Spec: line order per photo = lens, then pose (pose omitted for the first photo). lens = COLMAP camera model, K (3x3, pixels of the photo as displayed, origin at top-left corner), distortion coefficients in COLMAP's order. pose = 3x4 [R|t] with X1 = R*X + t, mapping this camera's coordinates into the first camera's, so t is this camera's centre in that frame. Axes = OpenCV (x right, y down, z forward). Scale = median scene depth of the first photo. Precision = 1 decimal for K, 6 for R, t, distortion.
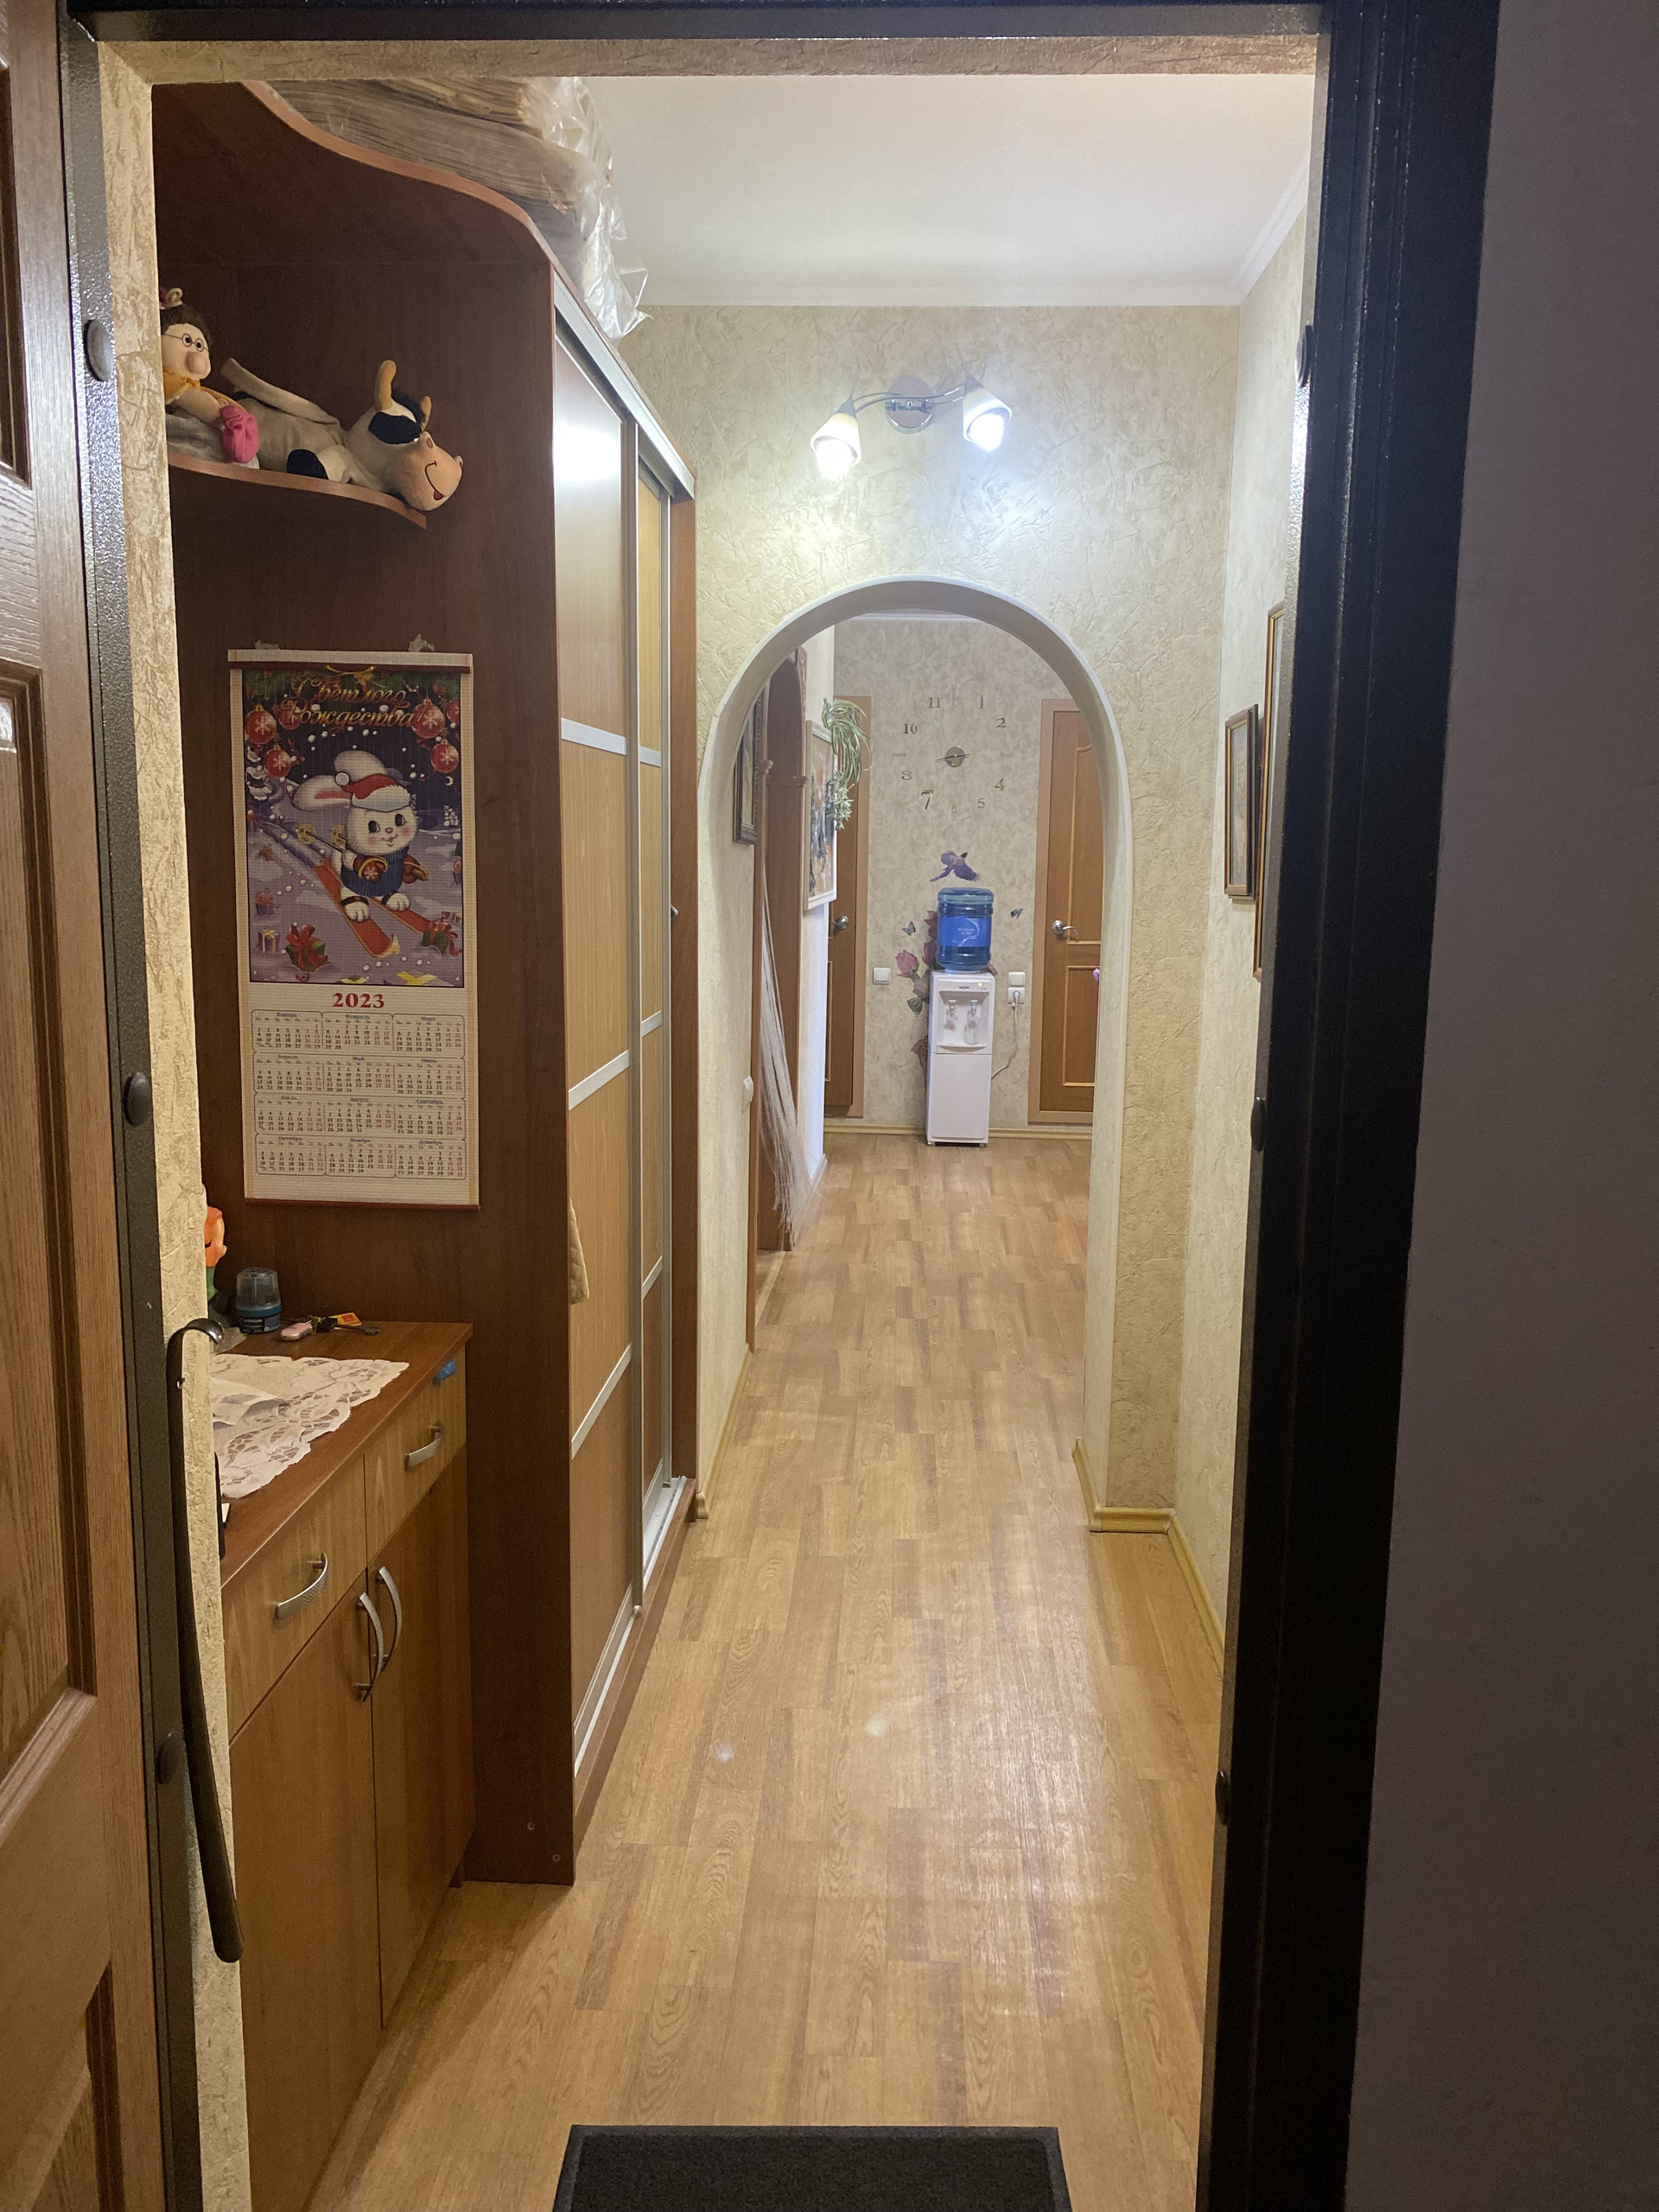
lens RADIAL K [[1707.8, 0, 825.9], [0, 1707.8, 1092.2], [0, 0, 1]] dist [0.048346, -0.038924]
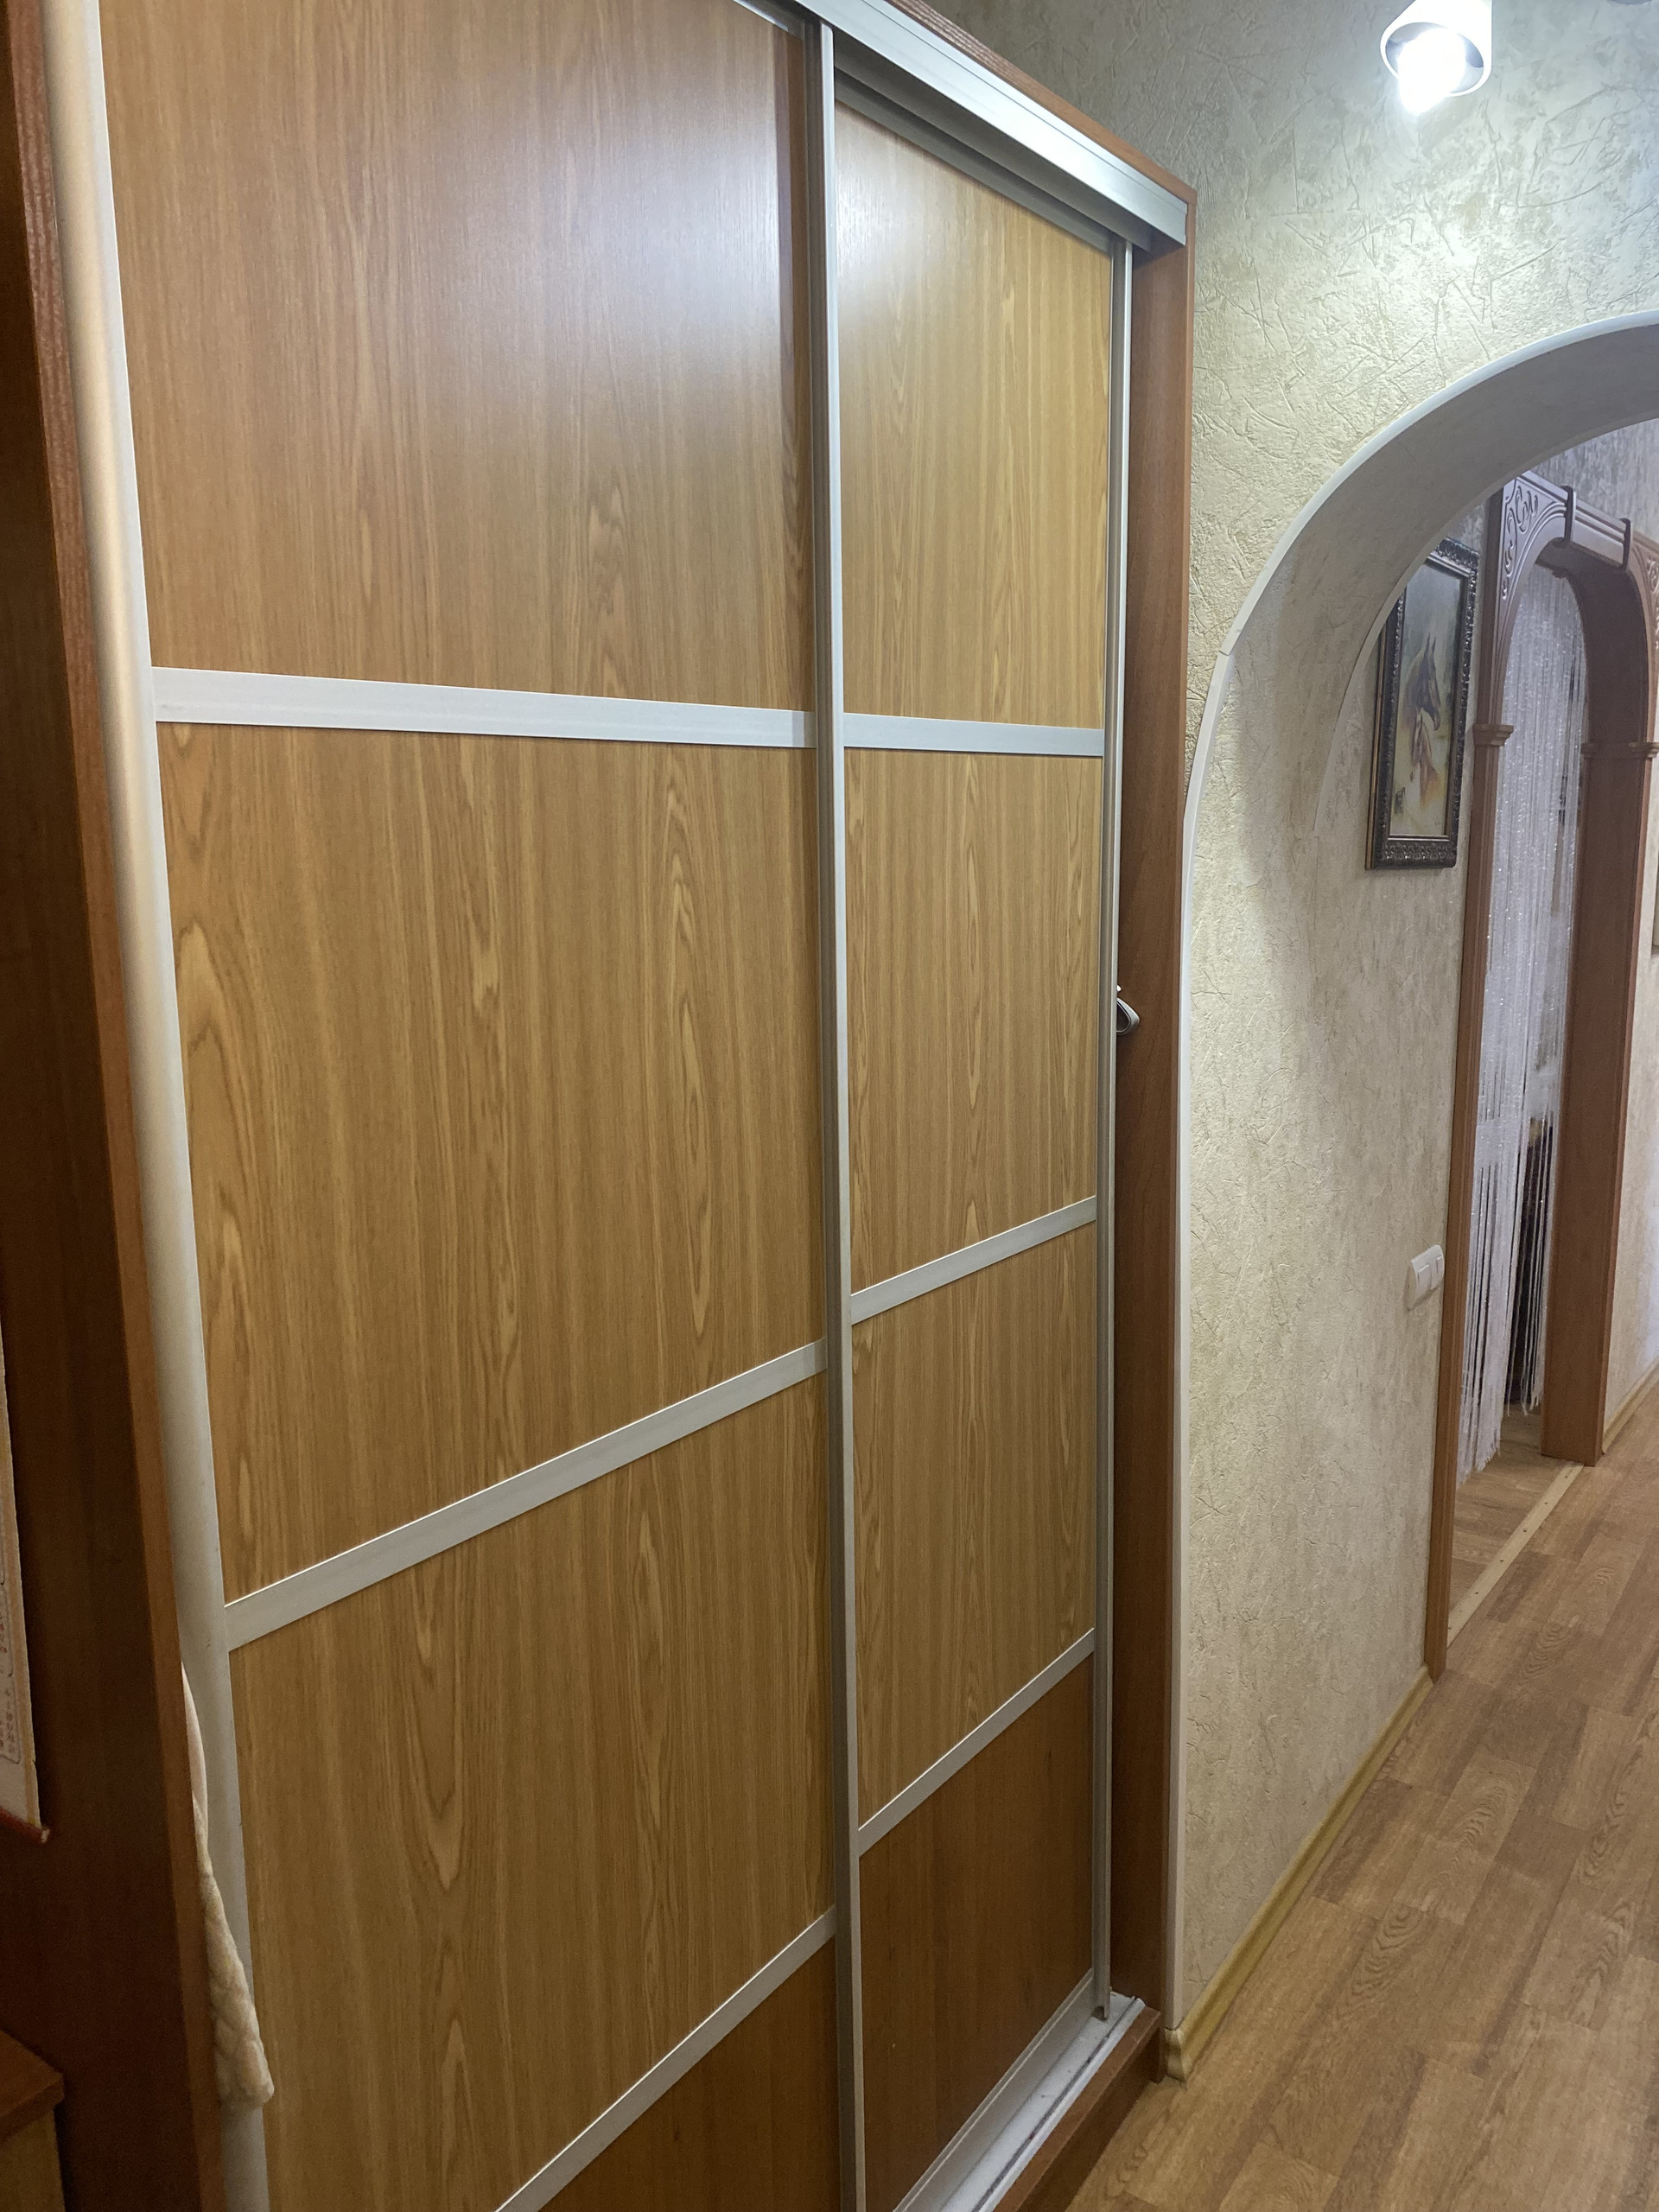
lens RADIAL K [[1707.8, 0, 825.9], [0, 1707.8, 1092.2], [0, 0, 1]] dist [0.048346, -0.038924]
pose [[0.847940, 0.054330, -0.527301, 0.122098], [-0.047971, 0.998517, 0.025741, -0.092176], [0.527917, 0.003468, 0.849289, 0.485554]]
